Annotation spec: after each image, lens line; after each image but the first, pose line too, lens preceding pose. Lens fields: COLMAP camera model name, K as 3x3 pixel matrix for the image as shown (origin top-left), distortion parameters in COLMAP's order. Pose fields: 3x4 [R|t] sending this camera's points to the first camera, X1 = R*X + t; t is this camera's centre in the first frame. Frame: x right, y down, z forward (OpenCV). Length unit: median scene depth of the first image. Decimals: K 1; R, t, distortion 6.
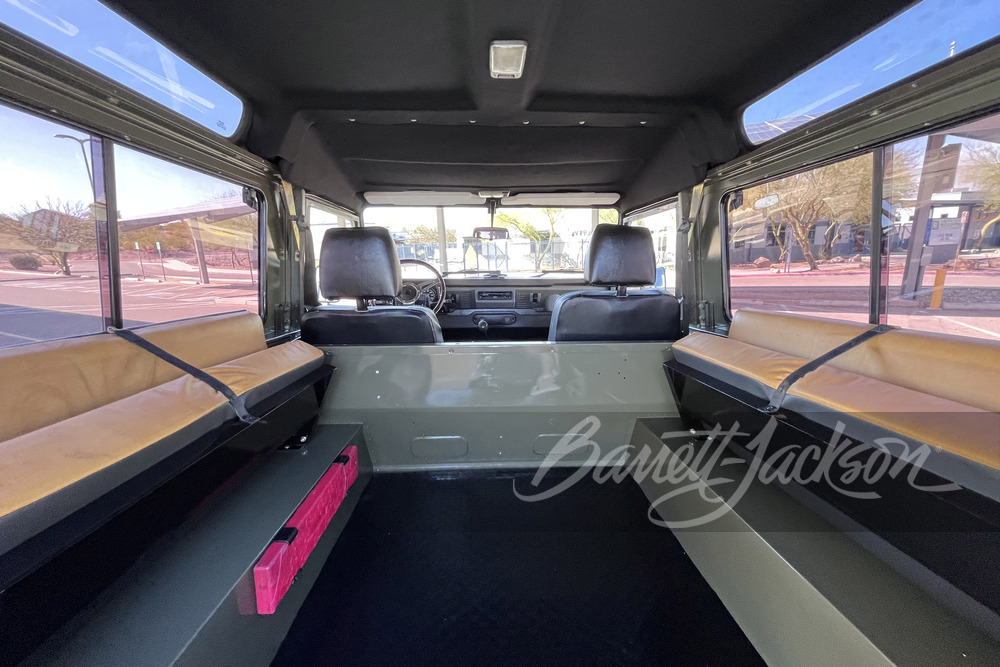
lens RADIAL K [[404.3, 0, 500.0], [0, 404.3, 333.5], [0, 0, 1]] dist [-0.002107, -0.000185]
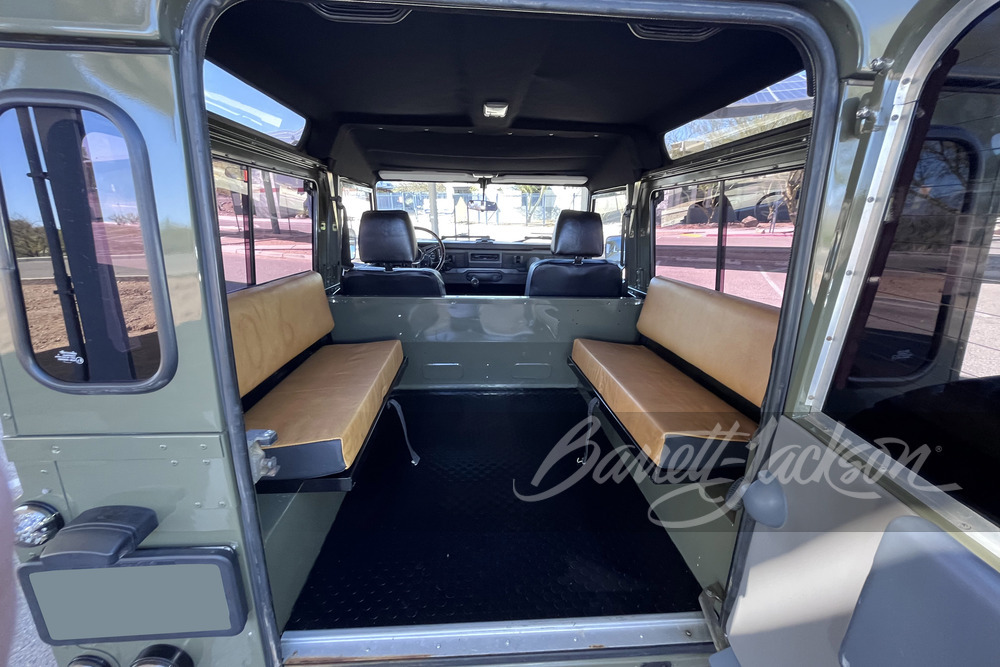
lens RADIAL K [[404.3, 0, 500.0], [0, 404.3, 333.5], [0, 0, 1]] dist [-0.002107, -0.000185]
pose [[0.999454, 0.017135, 0.028256, 0.003706], [-0.020251, 0.993276, 0.113982, -0.008070], [-0.026113, -0.114492, 0.993081, -0.321601]]
